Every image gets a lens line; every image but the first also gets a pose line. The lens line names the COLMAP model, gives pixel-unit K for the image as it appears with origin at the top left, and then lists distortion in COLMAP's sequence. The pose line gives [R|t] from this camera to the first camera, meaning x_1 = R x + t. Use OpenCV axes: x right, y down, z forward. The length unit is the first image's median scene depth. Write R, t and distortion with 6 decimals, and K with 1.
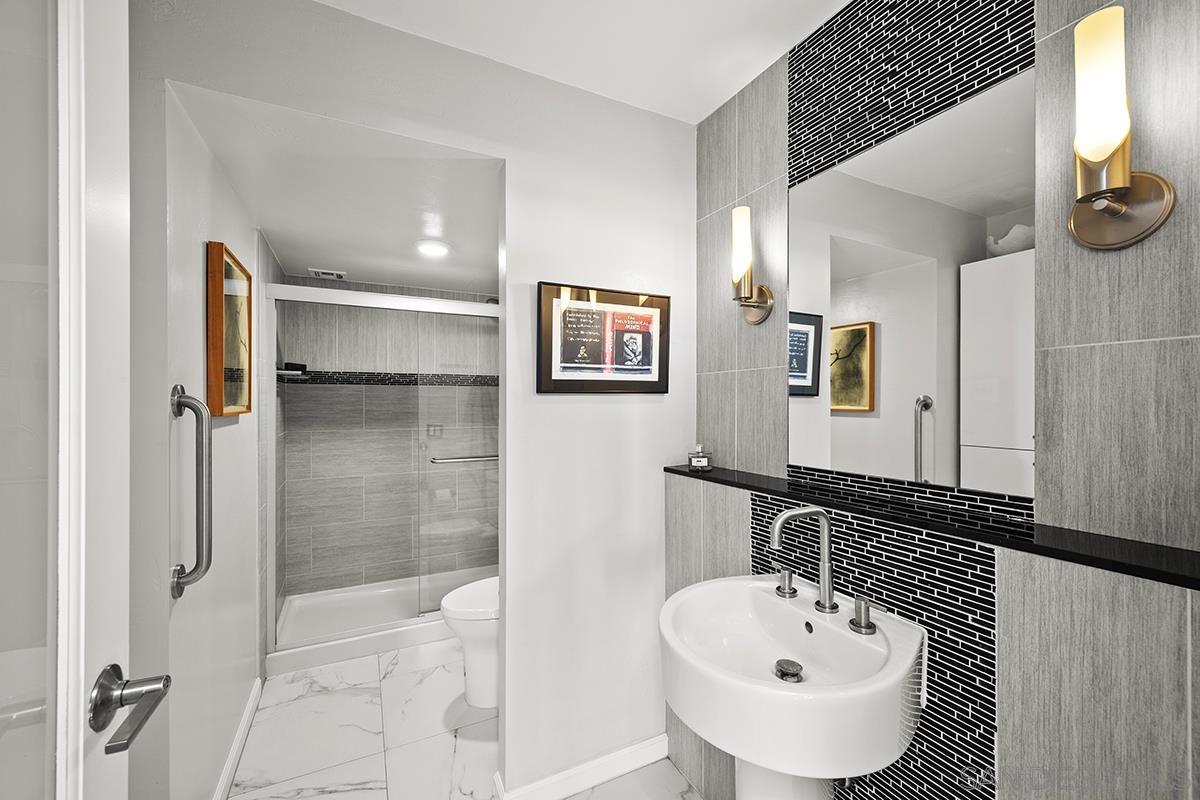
lens RADIAL K [[474.0, 0, 598.0], [0, 474.0, 400.8], [0, 0, 1]] dist [-0.001871, -0.000012]
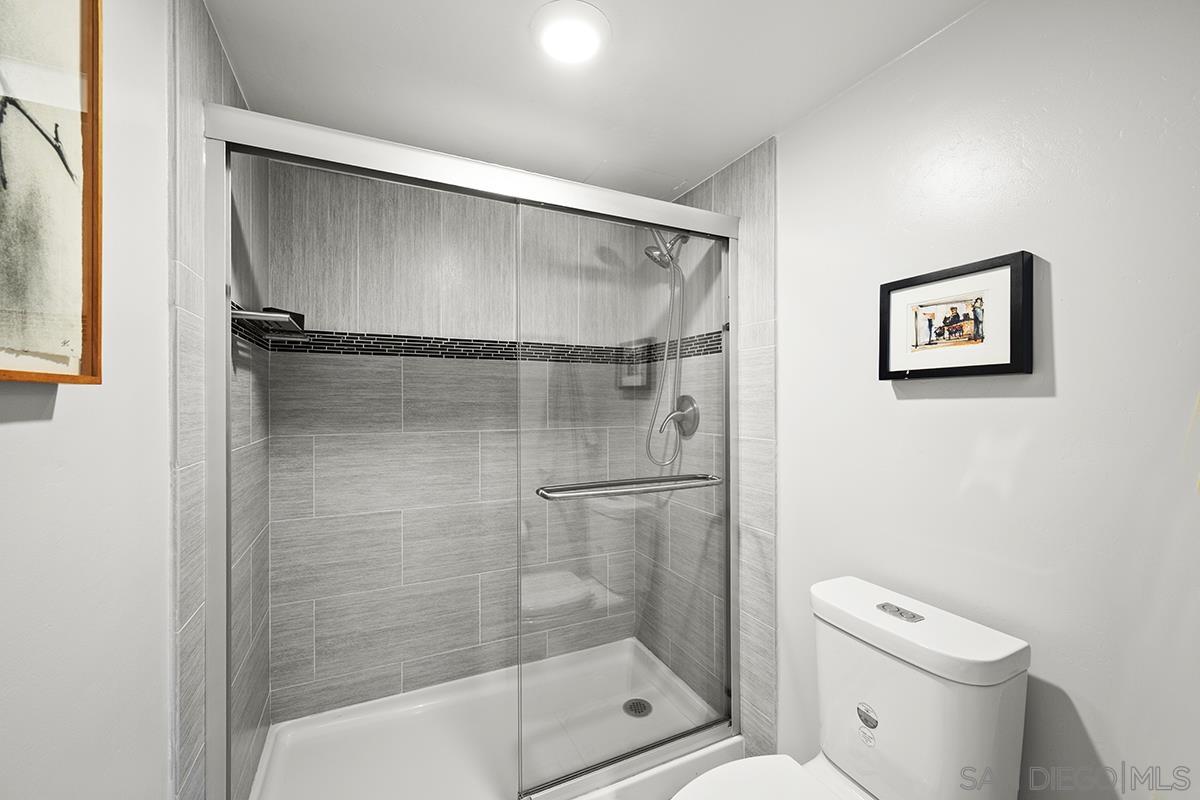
lens RADIAL K [[474.0, 0, 600.2], [0, 474.0, 400.4], [0, 0, 1]] dist [-0.001871, -0.000012]
pose [[0.999746, 0.000223, -0.022520, -0.236910], [-0.000253, 0.999999, -0.001307, 0.022209], [0.022519, 0.001313, 0.999746, 0.418841]]
